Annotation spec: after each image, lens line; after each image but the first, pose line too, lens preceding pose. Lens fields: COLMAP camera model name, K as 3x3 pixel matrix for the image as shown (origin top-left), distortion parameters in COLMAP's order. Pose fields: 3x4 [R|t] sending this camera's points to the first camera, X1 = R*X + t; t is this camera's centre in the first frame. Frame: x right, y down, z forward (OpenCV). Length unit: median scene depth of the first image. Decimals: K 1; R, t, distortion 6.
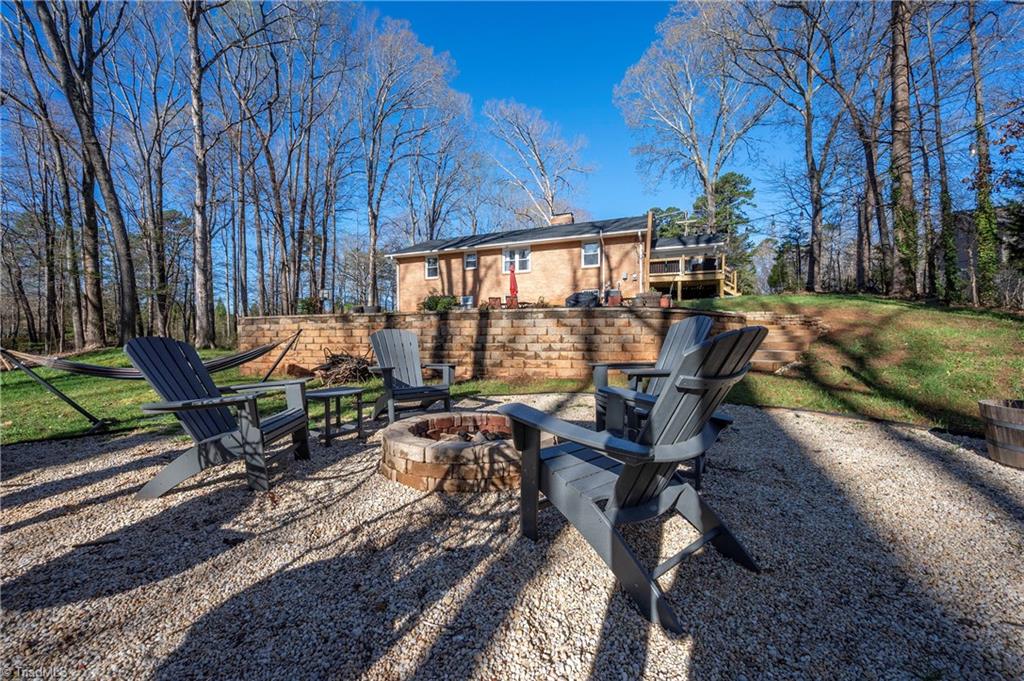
lens RADIAL K [[392.6, 0, 512.0], [0, 392.6, 340.5], [0, 0, 1]] dist [-0.002470, -0.000633]
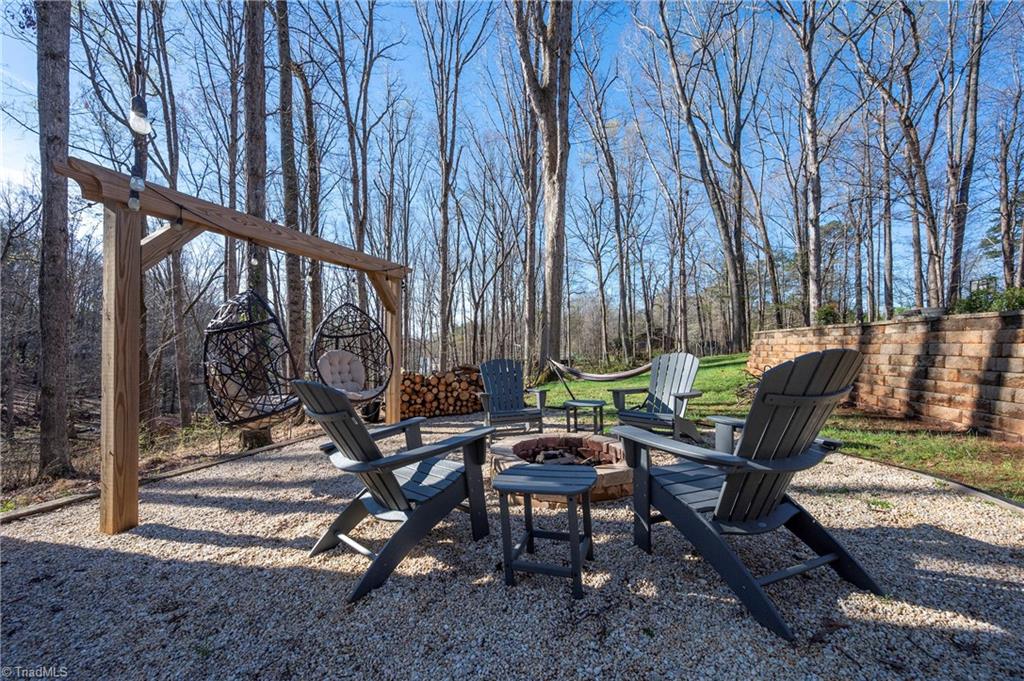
lens RADIAL K [[392.6, 0, 512.0], [0, 392.6, 340.5], [0, 0, 1]] dist [-0.002470, -0.000633]
pose [[0.168917, -0.007125, -0.985604, 0.335074], [-0.012964, 0.999871, -0.009450, -0.021907], [0.985545, 0.014374, 0.168803, 0.214971]]
